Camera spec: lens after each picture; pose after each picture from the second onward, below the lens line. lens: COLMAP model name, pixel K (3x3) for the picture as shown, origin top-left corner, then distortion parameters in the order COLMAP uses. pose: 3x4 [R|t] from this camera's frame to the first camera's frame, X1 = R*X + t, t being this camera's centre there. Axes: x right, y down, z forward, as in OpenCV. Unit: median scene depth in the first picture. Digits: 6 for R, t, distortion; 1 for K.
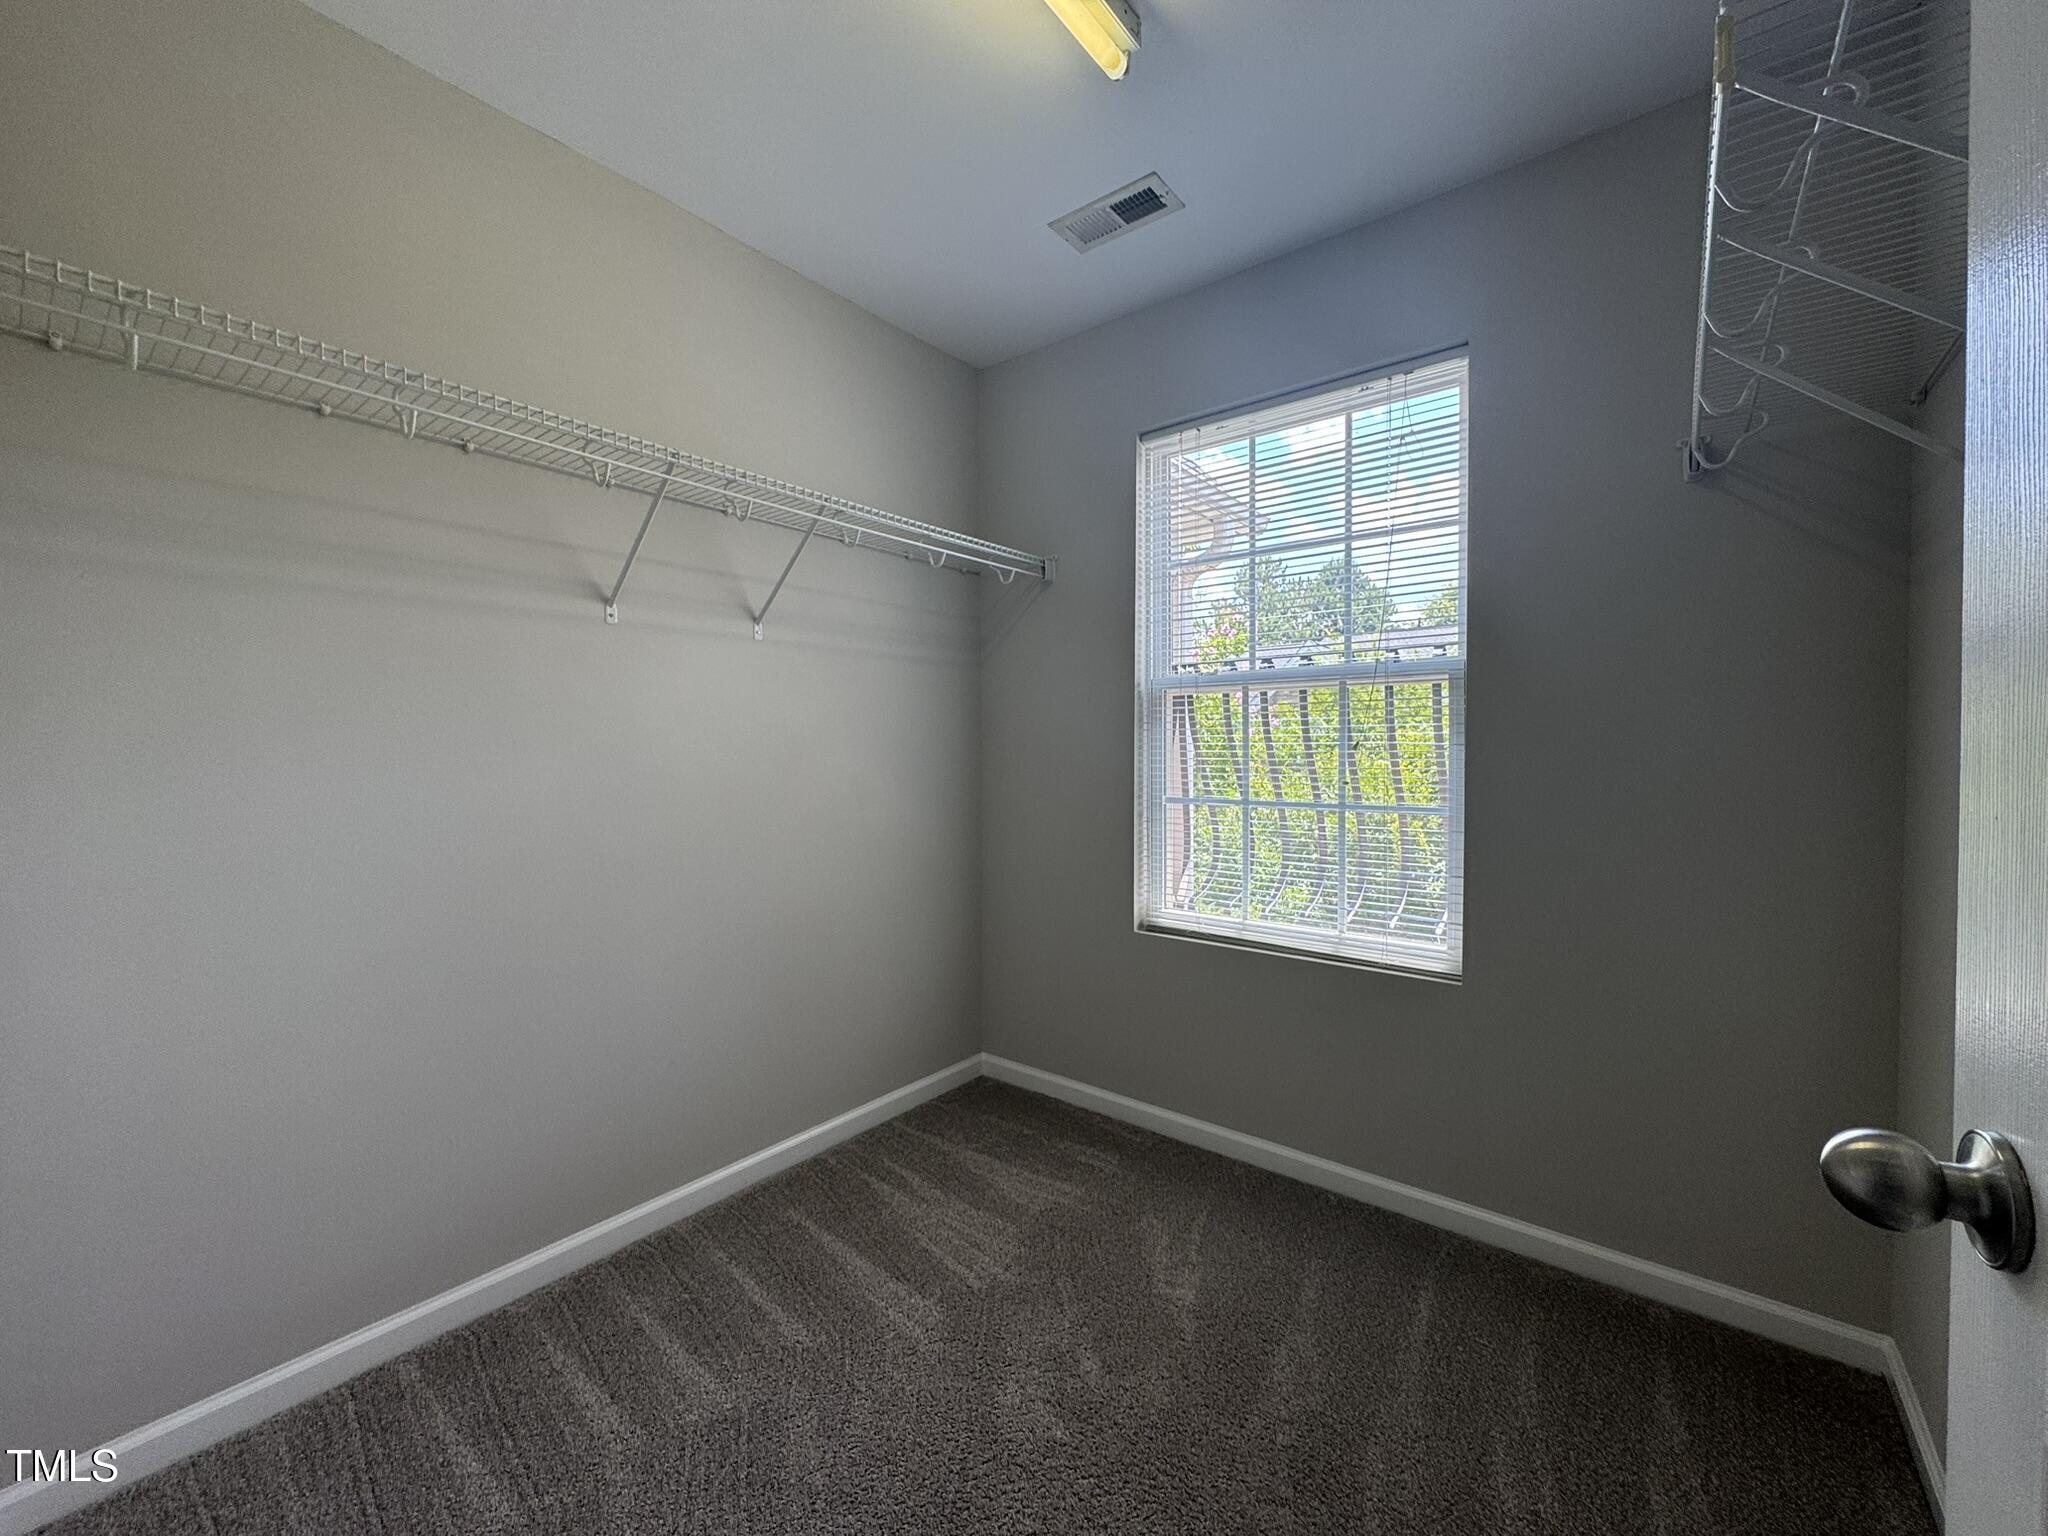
lens RADIAL K [[816.4, 0, 1026.1], [0, 816.4, 766.6], [0, 0, 1]] dist [-0.002095, 0.000393]
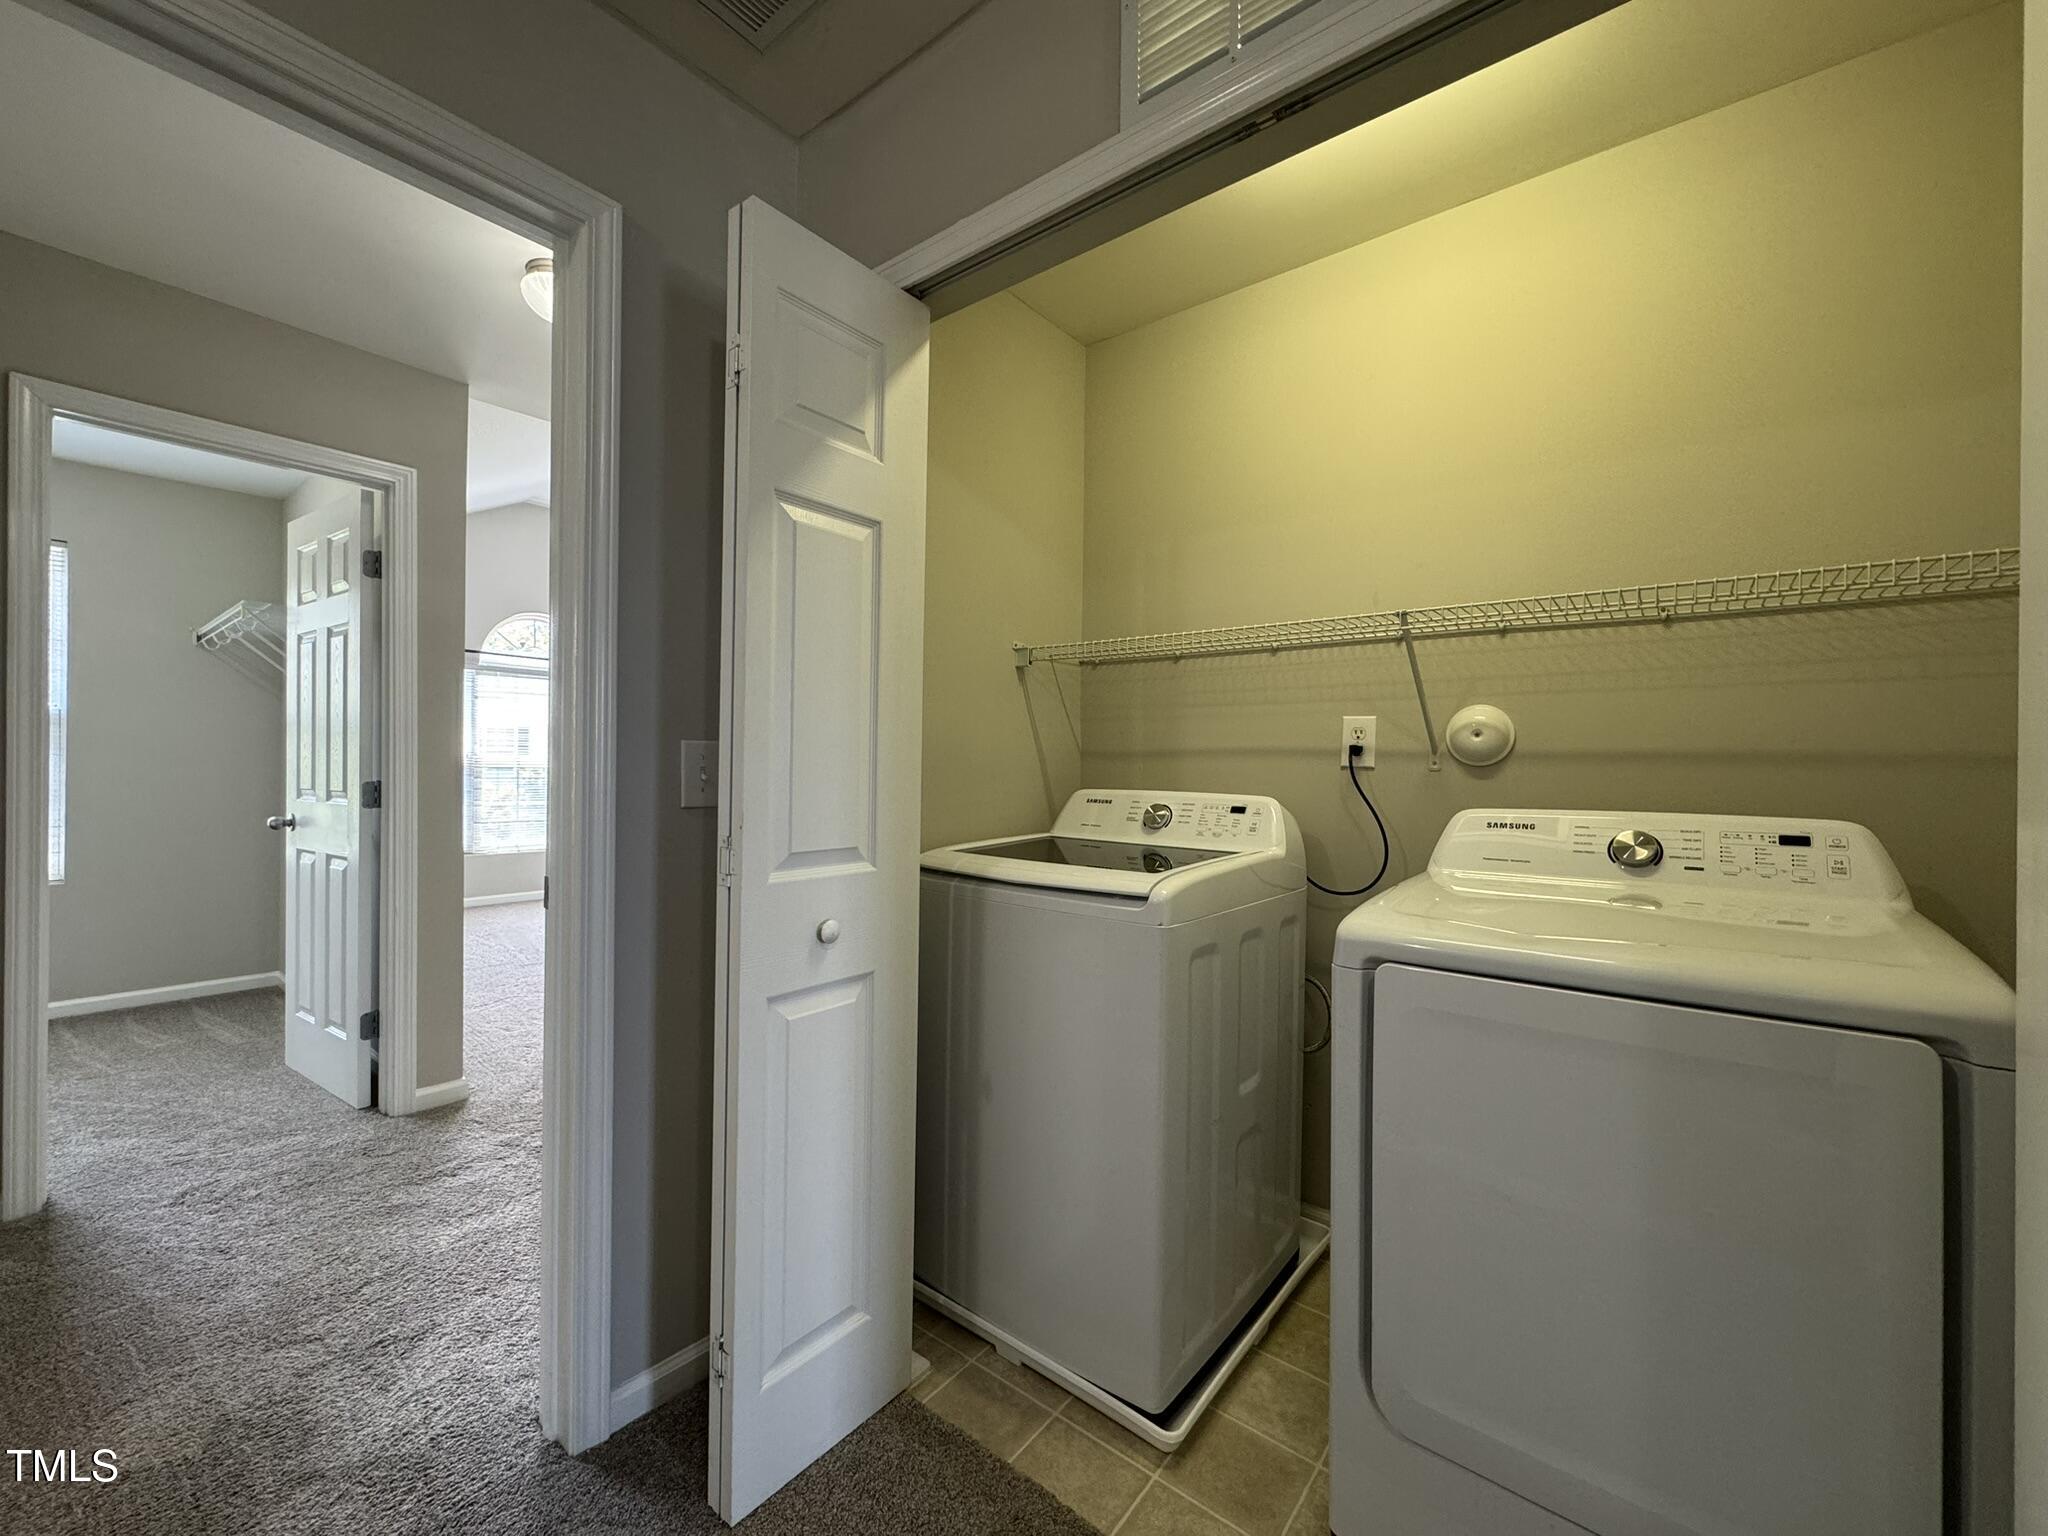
lens RADIAL K [[816.4, 0, 1026.9], [0, 816.4, 768.6], [0, 0, 1]] dist [-0.002095, 0.000393]
pose [[0.007054, -0.011384, 0.999910, -6.510531], [-0.003085, 0.999930, 0.011406, -0.097997], [-0.999970, -0.003165, 0.007019, -6.052650]]
